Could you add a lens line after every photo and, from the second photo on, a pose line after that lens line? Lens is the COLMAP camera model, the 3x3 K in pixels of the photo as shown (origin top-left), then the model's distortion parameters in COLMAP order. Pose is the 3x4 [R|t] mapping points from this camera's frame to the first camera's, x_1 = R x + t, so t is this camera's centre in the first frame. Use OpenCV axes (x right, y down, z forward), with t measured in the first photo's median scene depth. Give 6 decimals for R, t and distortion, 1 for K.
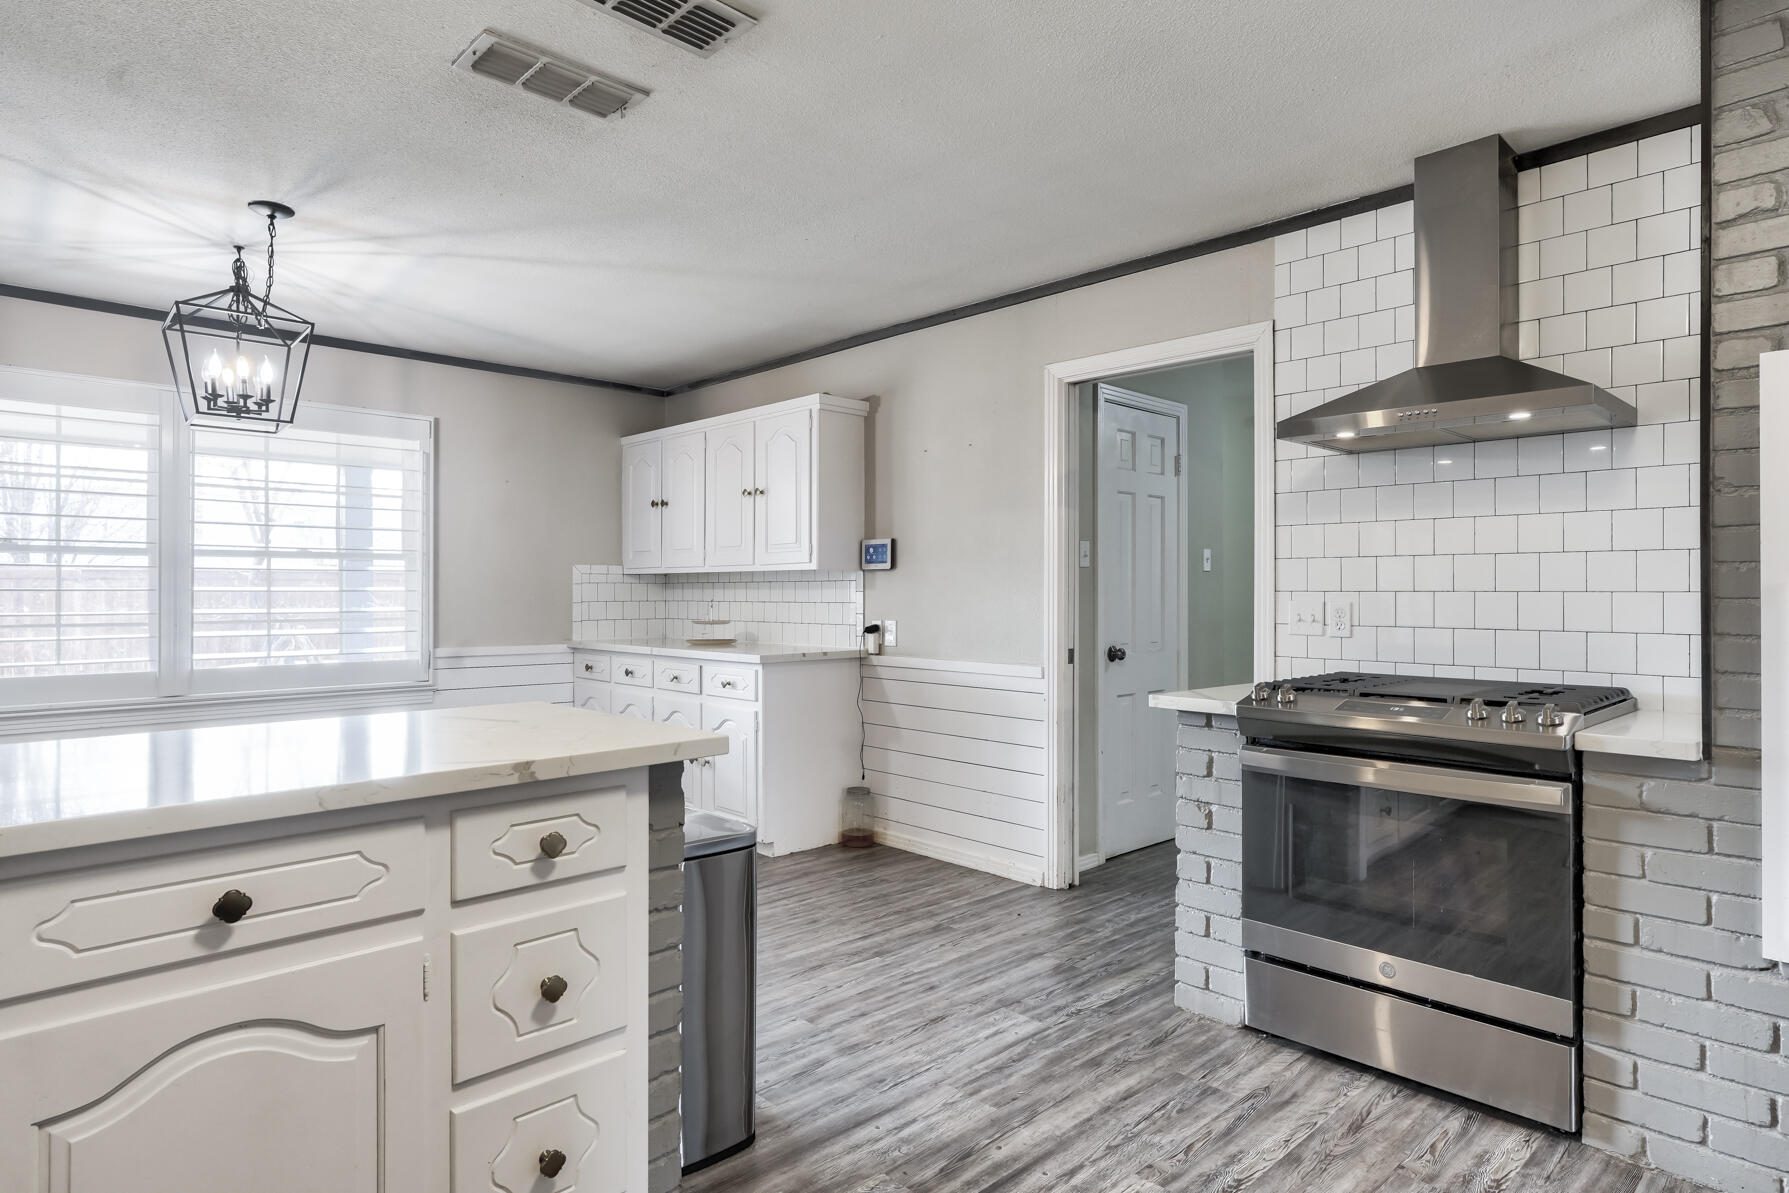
lens RADIAL K [[998.5, 0, 891.4], [0, 998.5, 596.0], [0, 0, 1]] dist [0.001609, 0.007200]
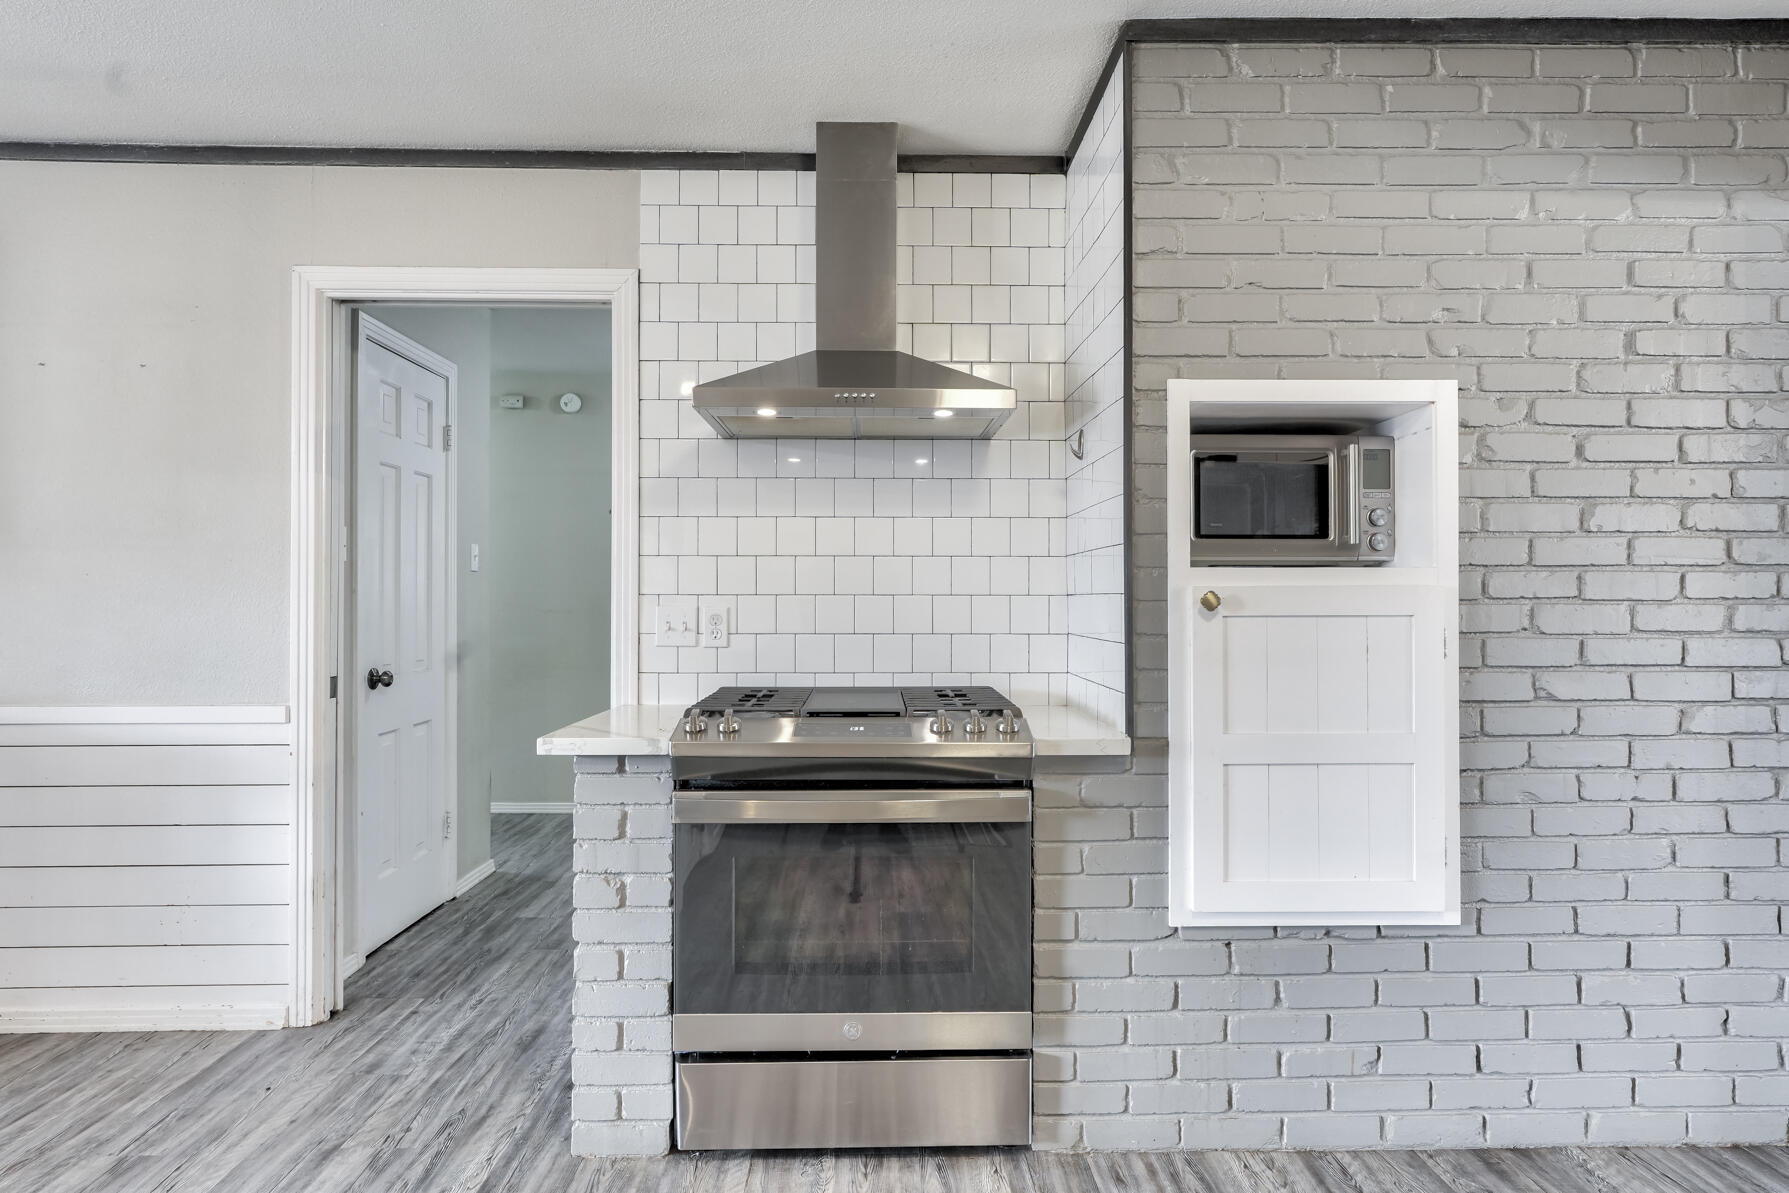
lens RADIAL K [[998.5, 0, 898.7], [0, 998.5, 594.8], [0, 0, 1]] dist [0.001609, 0.007200]
pose [[0.678525, -0.000832, 0.734577, -0.096919], [0.004560, 0.999985, -0.003079, -0.001502], [-0.734563, 0.005439, 0.678518, 0.324324]]
